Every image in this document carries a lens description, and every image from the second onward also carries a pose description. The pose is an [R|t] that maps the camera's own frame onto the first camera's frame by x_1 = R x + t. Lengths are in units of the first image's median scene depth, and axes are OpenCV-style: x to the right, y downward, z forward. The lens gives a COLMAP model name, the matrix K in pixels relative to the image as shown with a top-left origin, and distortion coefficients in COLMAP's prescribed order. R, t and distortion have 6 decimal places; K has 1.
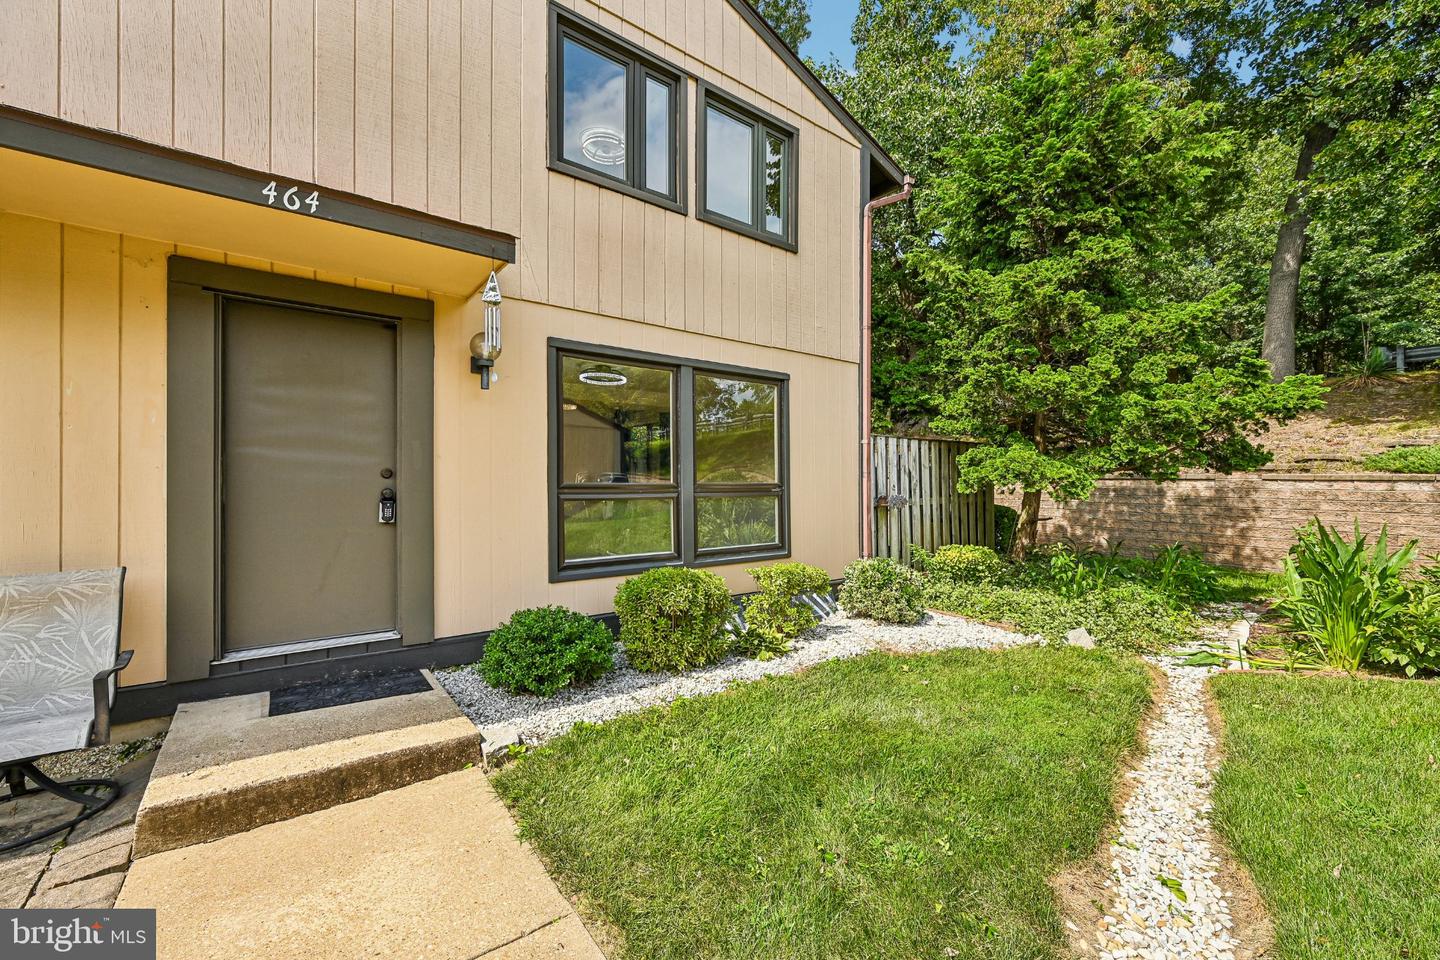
lens RADIAL K [[566.4, 0, 725.4], [0, 566.4, 476.9], [0, 0, 1]] dist [0.000542, 0.000079]
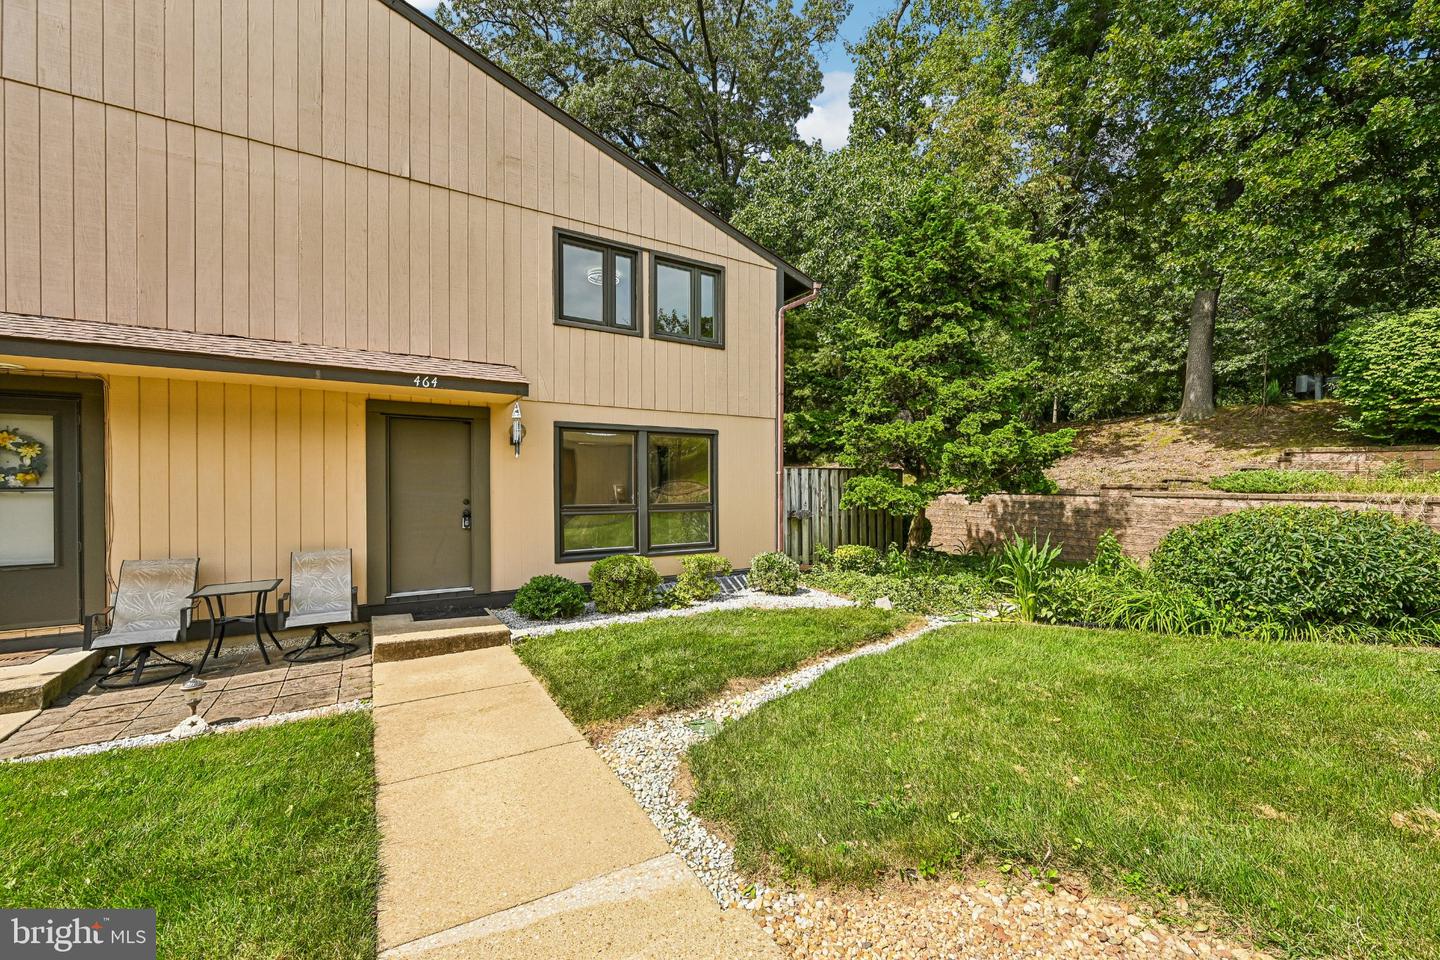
lens RADIAL K [[557.9, 0, 726.8], [0, 557.9, 483.4], [0, 0, 1]] dist [-0.001309, -0.000074]
pose [[0.995422, -0.001386, -0.095568, 0.321500], [0.001863, 0.999986, 0.004909, -0.055161], [0.095560, -0.005065, 0.995411, -0.555113]]
